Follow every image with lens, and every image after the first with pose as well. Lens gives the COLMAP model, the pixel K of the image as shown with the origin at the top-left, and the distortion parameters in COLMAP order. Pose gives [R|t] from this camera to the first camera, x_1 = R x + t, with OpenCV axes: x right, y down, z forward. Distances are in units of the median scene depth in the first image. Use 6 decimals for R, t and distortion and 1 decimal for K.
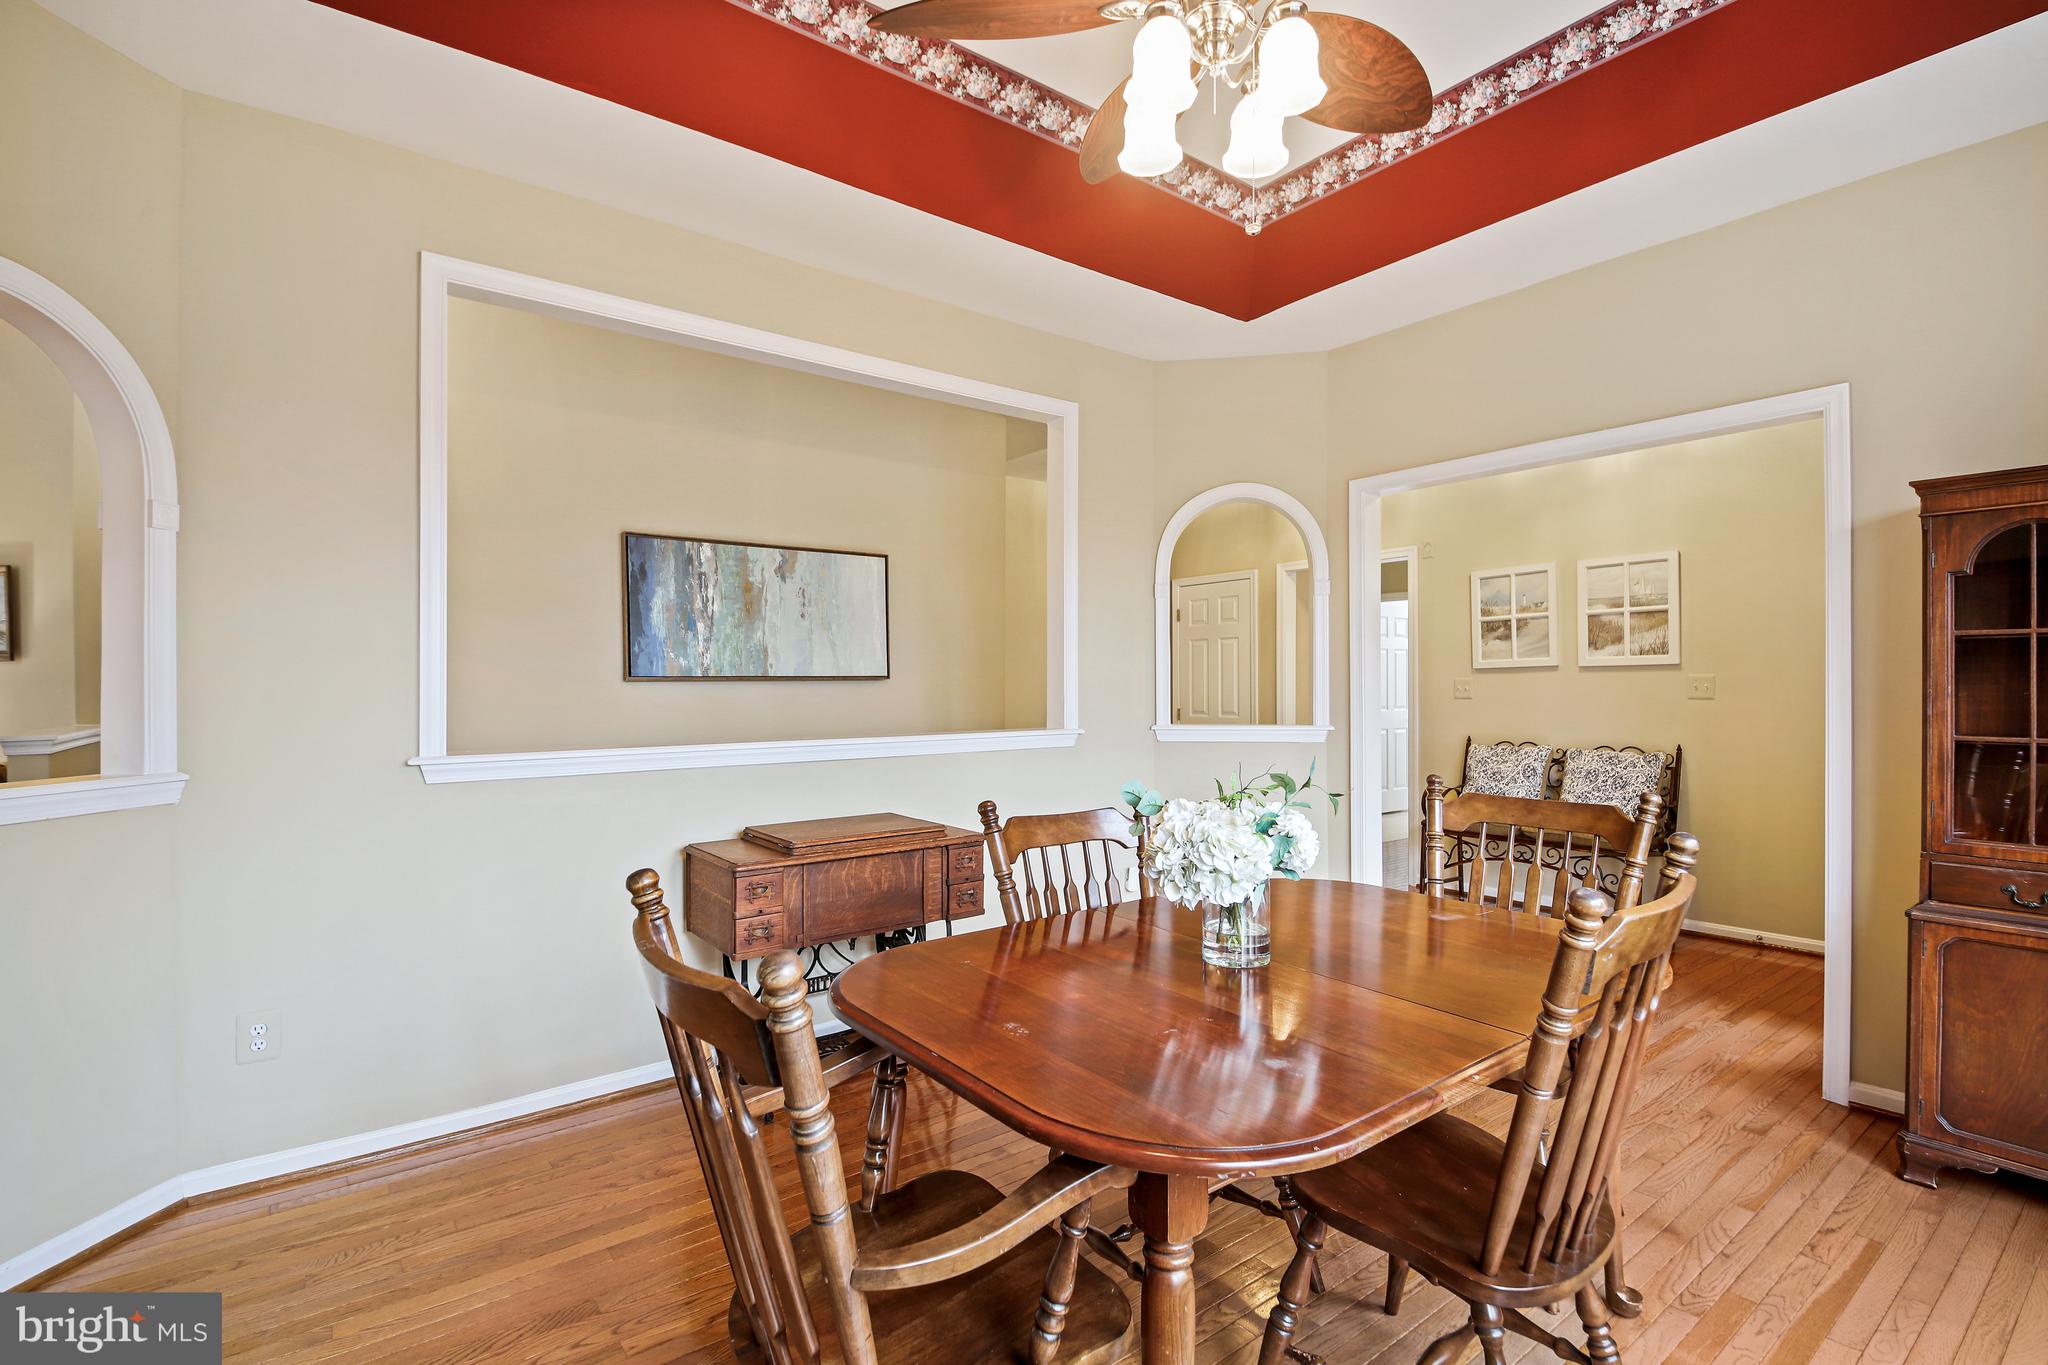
lens RADIAL K [[959.8, 0, 1051.3], [0, 959.8, 688.0], [0, 0, 1]] dist [0.026893, -0.000230]
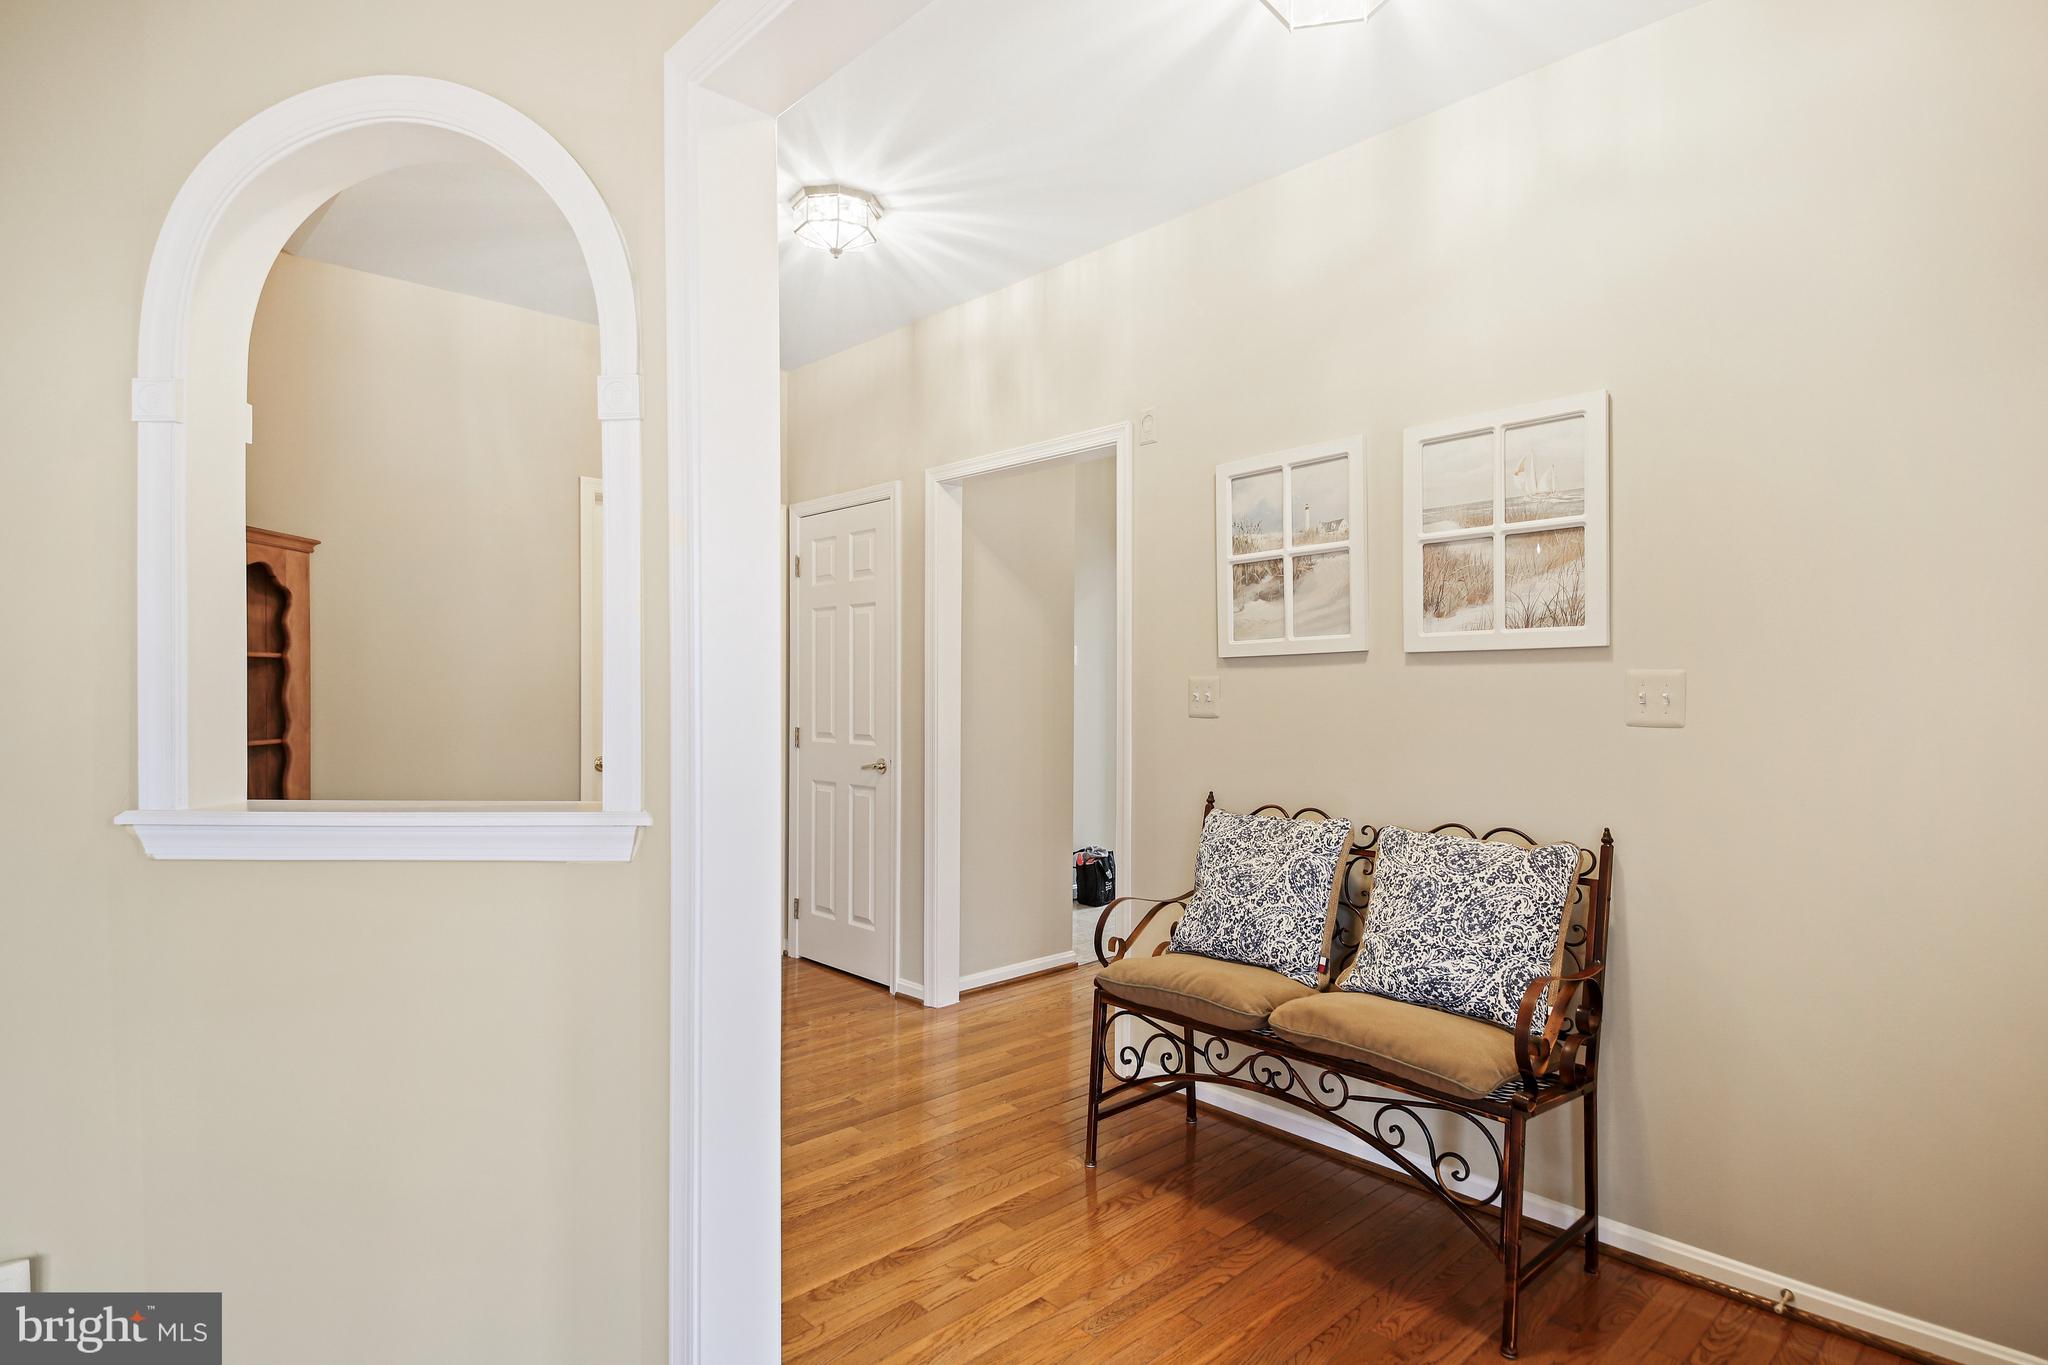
lens RADIAL K [[1084.7, 0, 1024.0], [0, 1084.7, 682.5], [0, 0, 1]] dist [0.043493, 0.000111]
pose [[0.995342, 0.006695, 0.096179, 0.309386], [-0.006273, 0.999969, -0.004698, -0.004006], [-0.096208, 0.004073, 0.995353, 0.488383]]
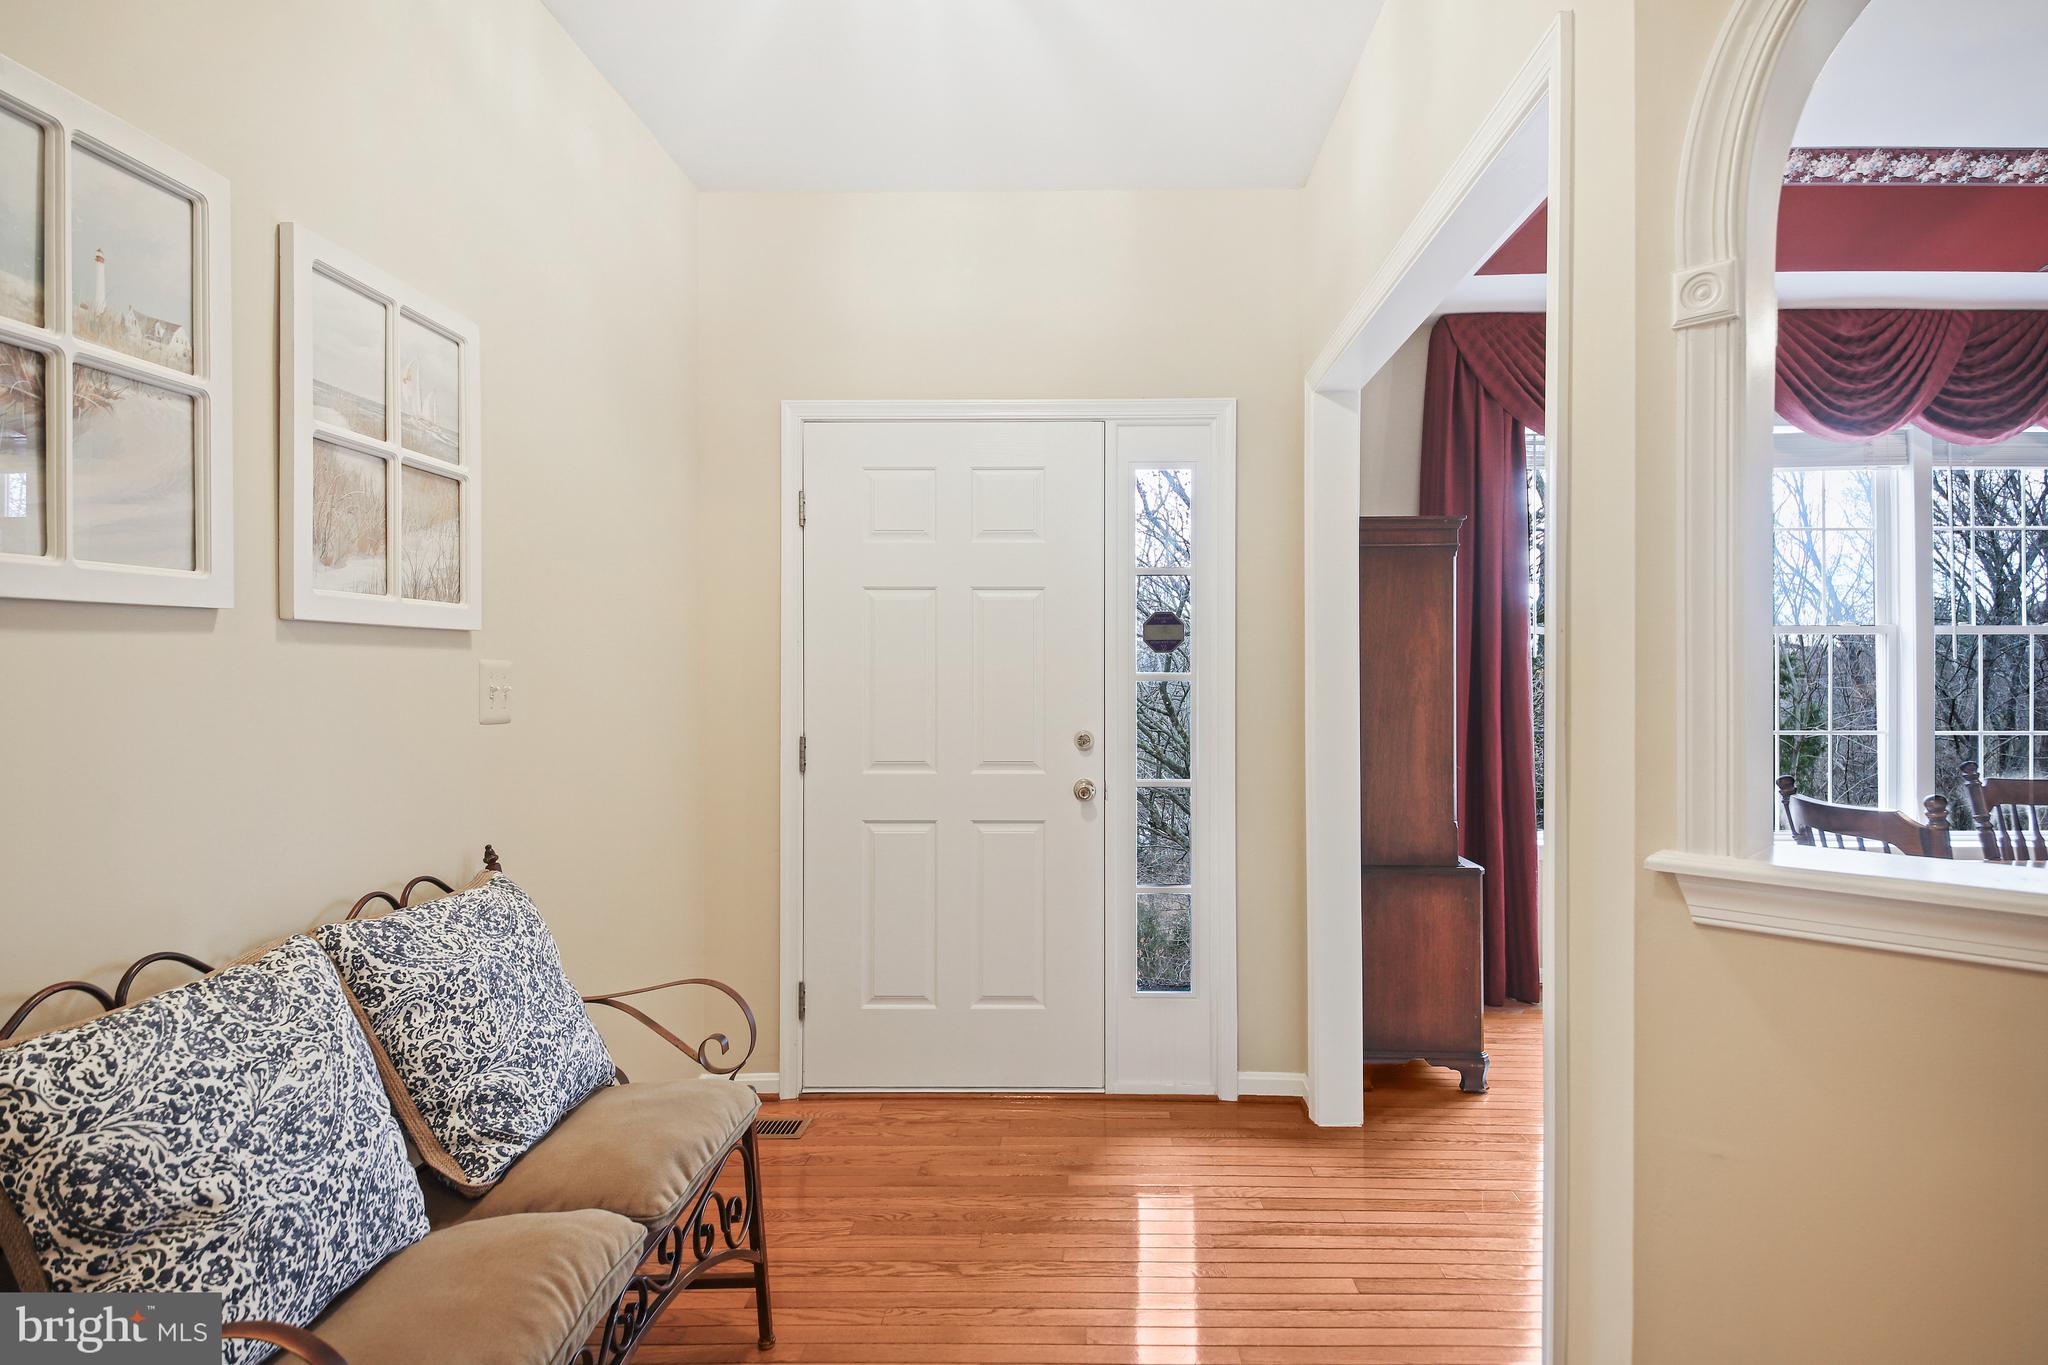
lens RADIAL K [[1154.7, 0, 1024.0], [0, 1154.7, 682.5], [0, 0, 1]] dist [0.000803, 0.000075]
pose [[-0.777132, 0.002793, 0.629332, 0.188658], [0.004693, 0.999988, 0.001357, -0.004368], [-0.629321, 0.004008, -0.777135, 1.125027]]
